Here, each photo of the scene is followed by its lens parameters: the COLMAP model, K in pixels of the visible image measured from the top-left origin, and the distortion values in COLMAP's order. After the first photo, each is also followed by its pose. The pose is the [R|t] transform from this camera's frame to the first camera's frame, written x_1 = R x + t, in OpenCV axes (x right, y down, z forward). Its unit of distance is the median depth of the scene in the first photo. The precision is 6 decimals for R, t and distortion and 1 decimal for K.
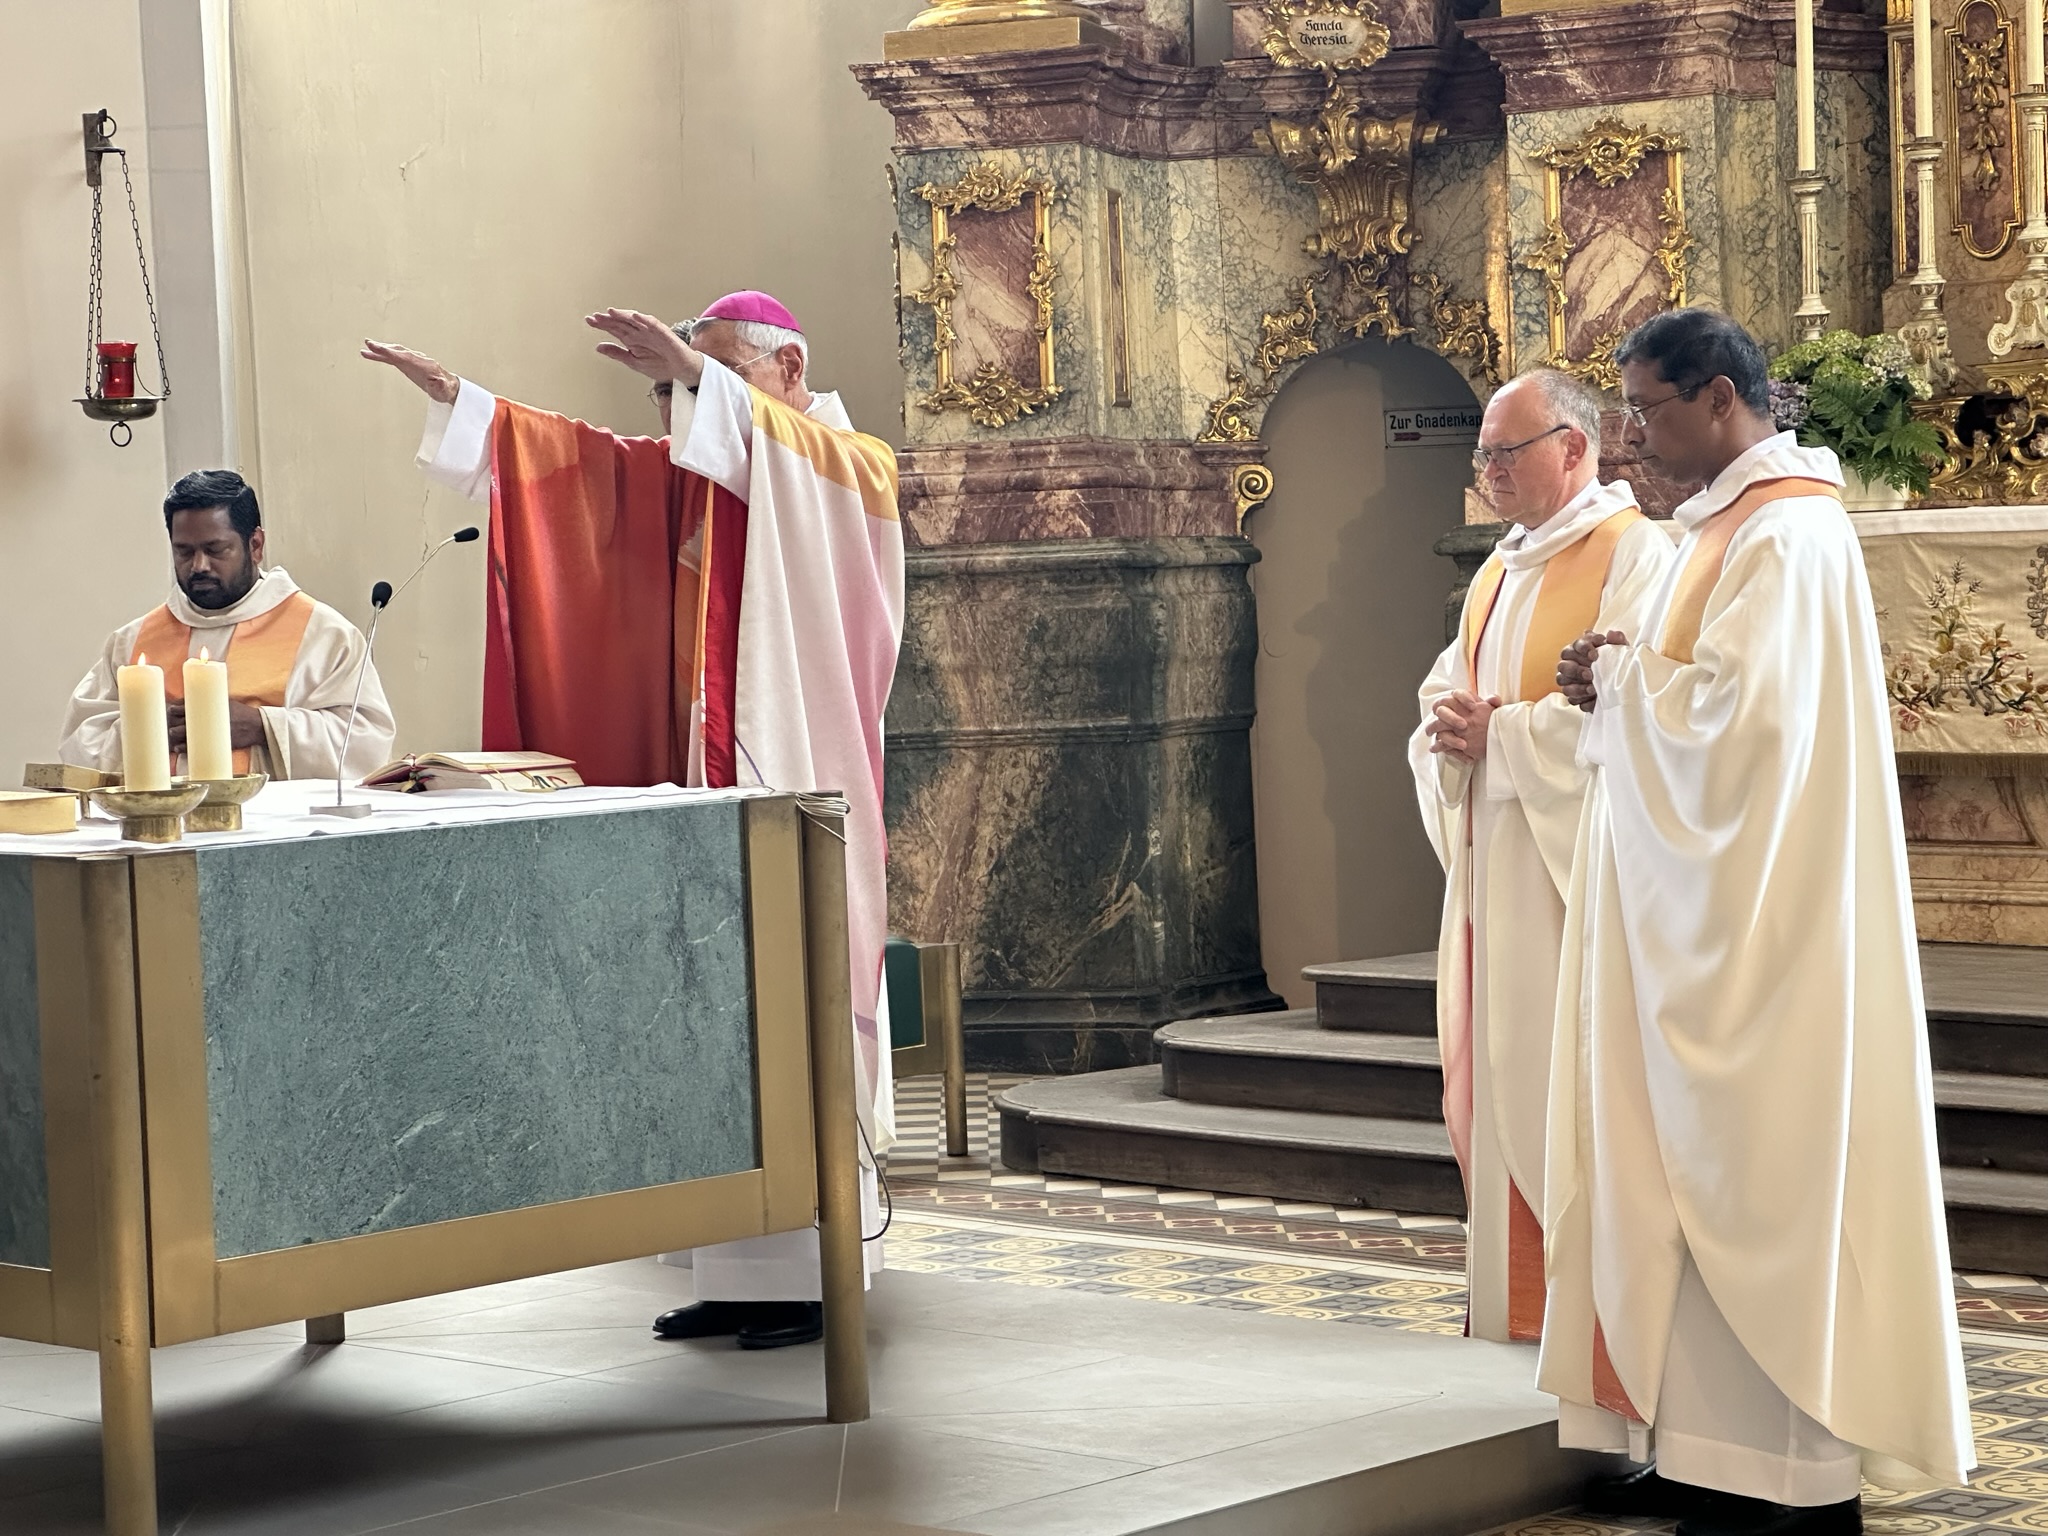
lens RADIAL K [[4688.5, 0, 1038.6], [0, 4688.5, 753.8], [0, 0, 1]] dist [0.295061, 0.000000]
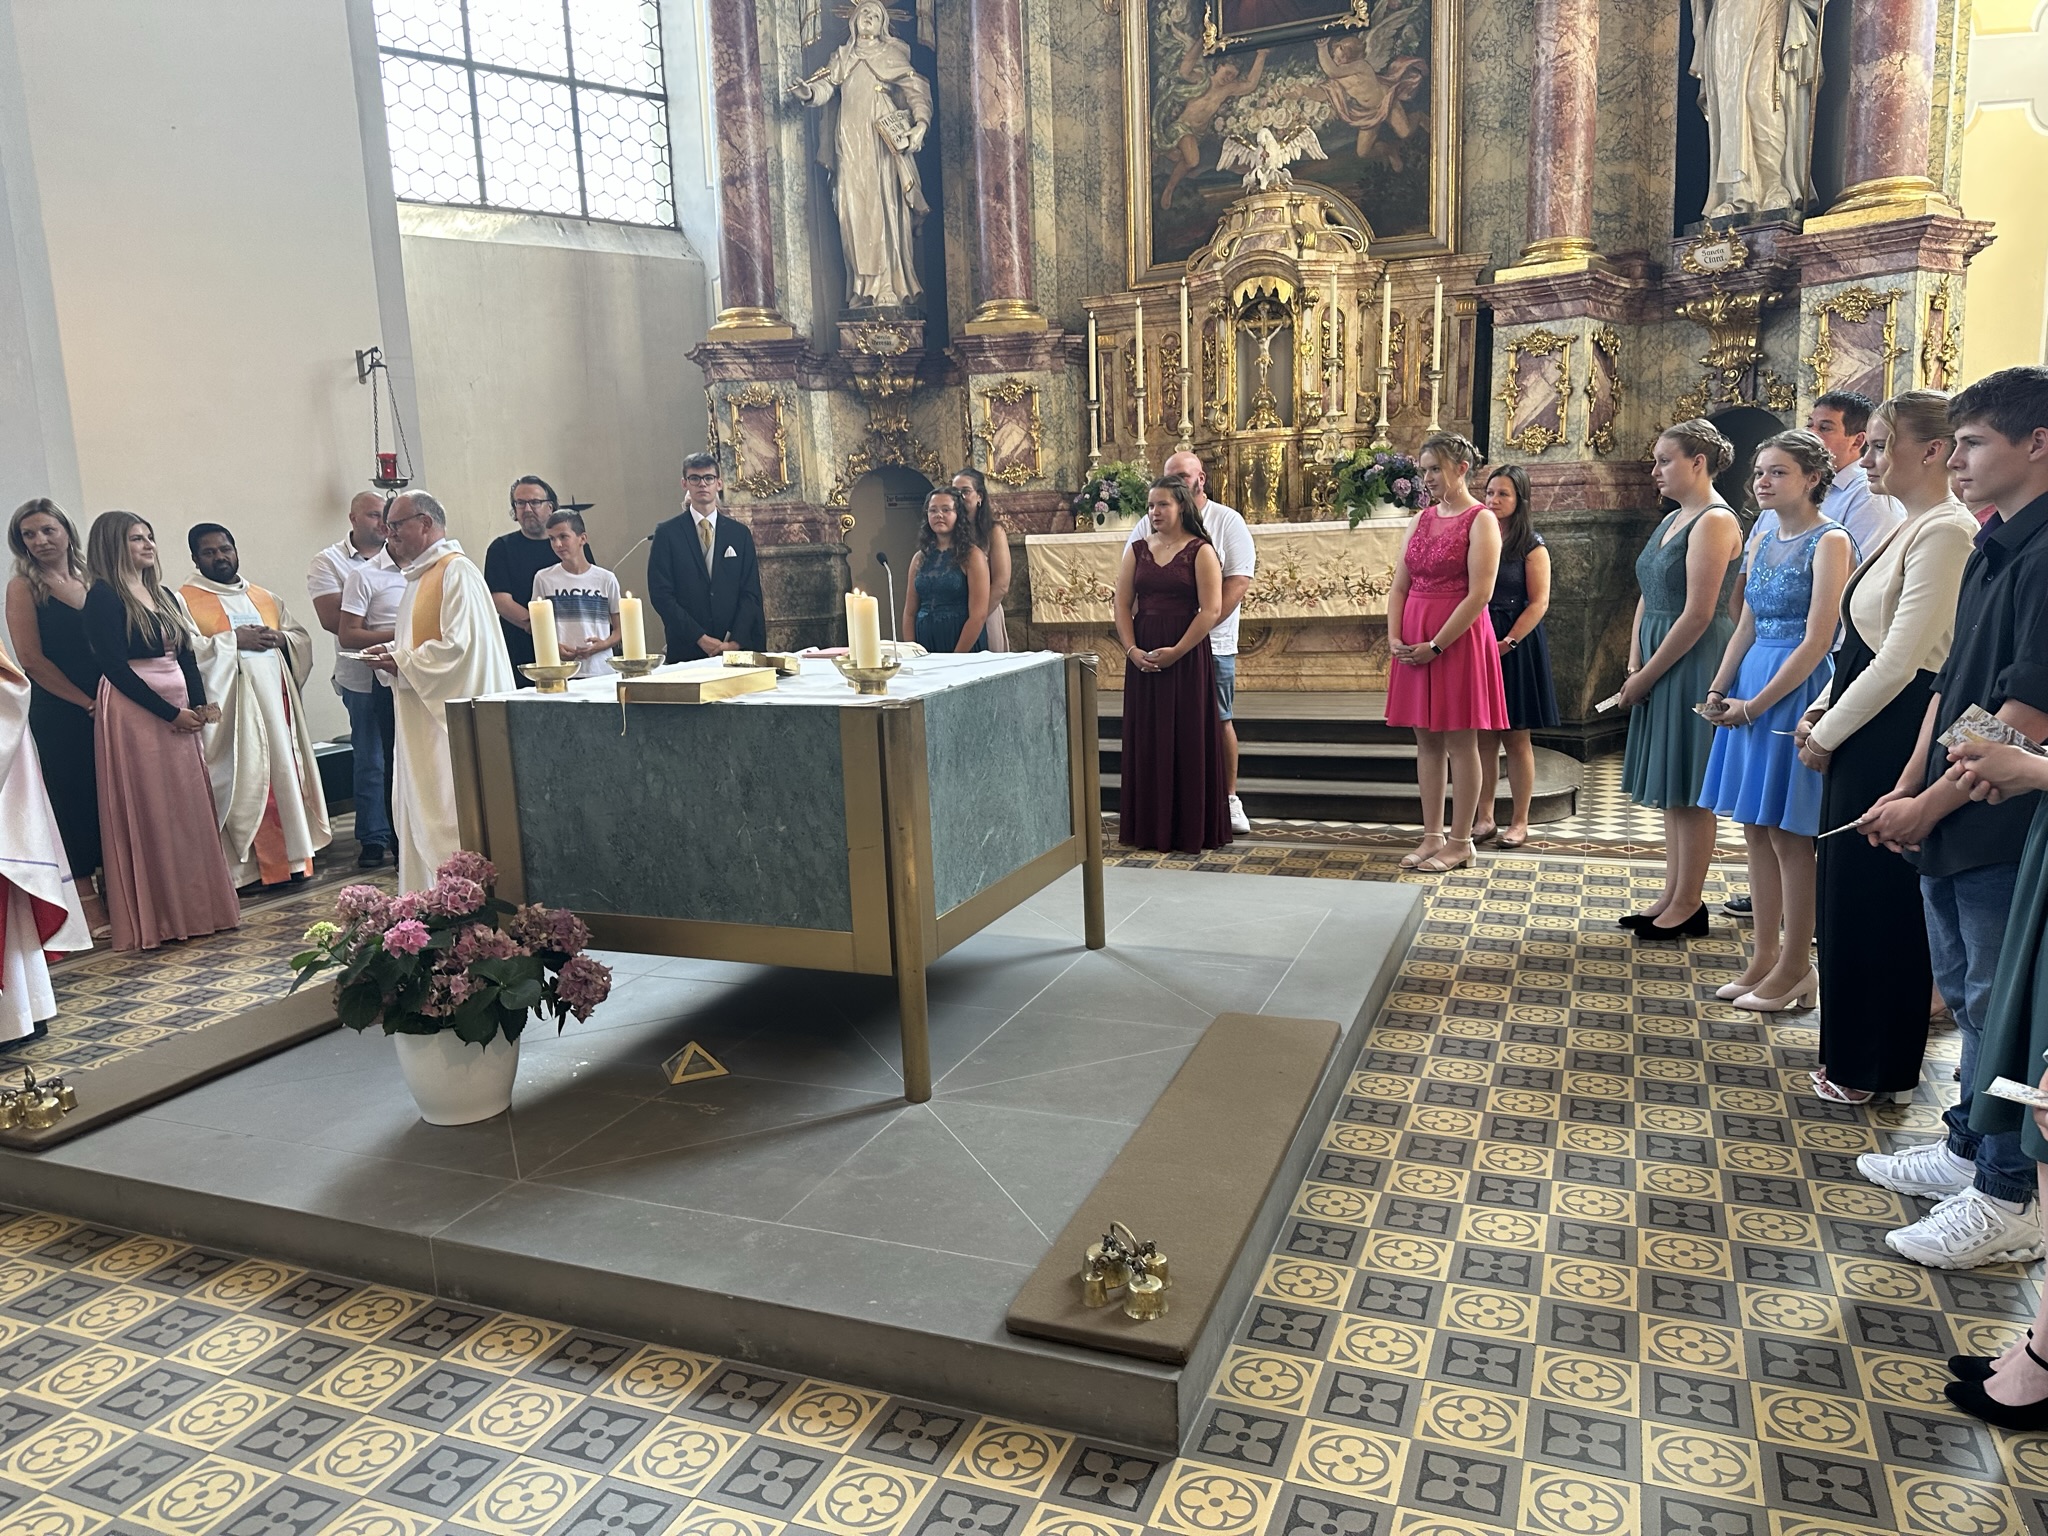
lens RADIAL K [[1413.9, 0, 1034.5], [0, 1413.9, 802.5], [0, 0, 1]] dist [0.081817, -0.008371]
pose [[0.926423, -0.074416, 0.369056, -0.166577], [0.027111, 0.990912, 0.131752, -0.005002], [-0.375507, -0.112053, 0.920021, 0.236576]]
